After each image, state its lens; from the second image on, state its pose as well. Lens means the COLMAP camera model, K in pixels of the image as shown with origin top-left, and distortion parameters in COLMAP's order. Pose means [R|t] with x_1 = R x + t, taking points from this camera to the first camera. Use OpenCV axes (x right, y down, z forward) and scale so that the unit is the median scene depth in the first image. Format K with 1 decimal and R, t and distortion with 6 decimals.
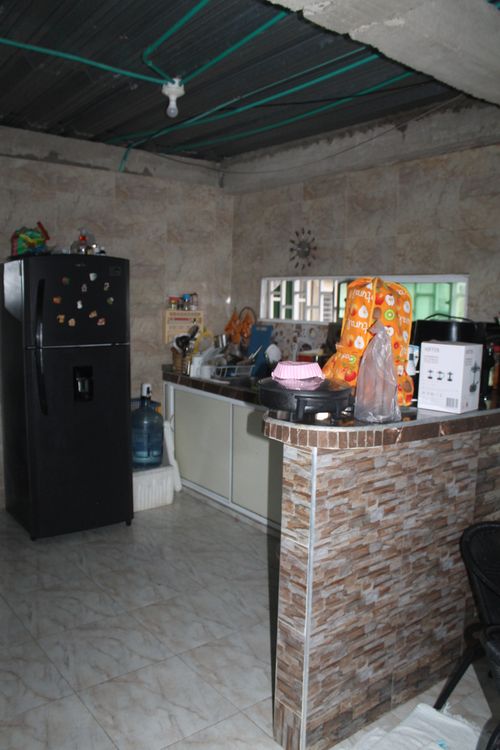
lens RADIAL K [[623.1, 0, 242.5], [0, 623.1, 373.7], [0, 0, 1]] dist [-0.166430, 0.139766]
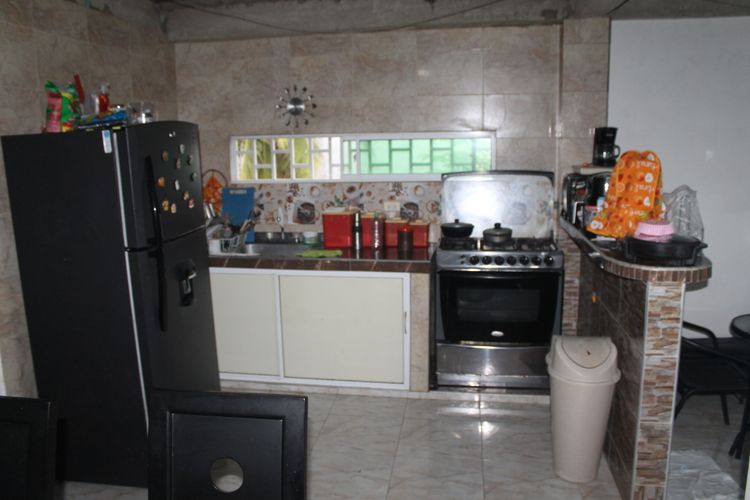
lens RADIAL K [[623.1, 0, 381.4], [0, 623.1, 250.8], [0, 0, 1]] dist [-0.166430, 0.139766]
pose [[0.714967, -0.160034, 0.680597, -0.639391], [0.114980, 0.987111, 0.111320, -0.088384], [-0.689639, -0.001335, 0.724152, 0.258130]]
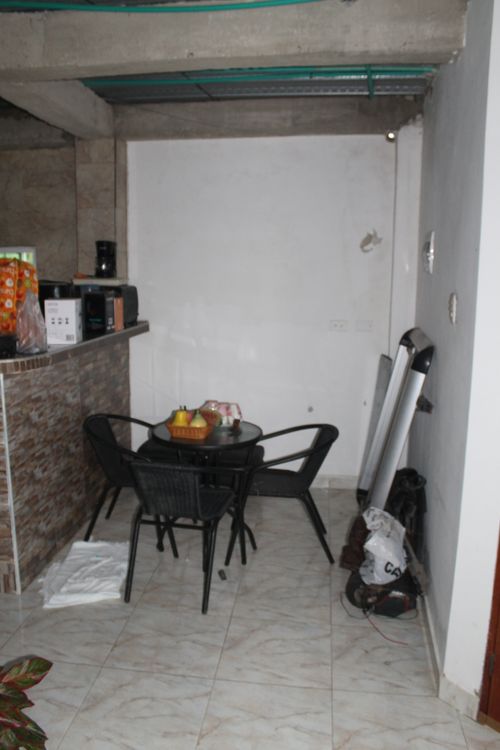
lens RADIAL K [[623.1, 0, 253.3], [0, 623.1, 375.3], [0, 0, 1]] dist [-0.166430, 0.139766]
pose [[0.692322, -0.146207, 0.706622, -0.256906], [0.093451, 0.989178, 0.113111, 0.005367], [-0.715512, -0.012274, 0.698493, -0.239661]]
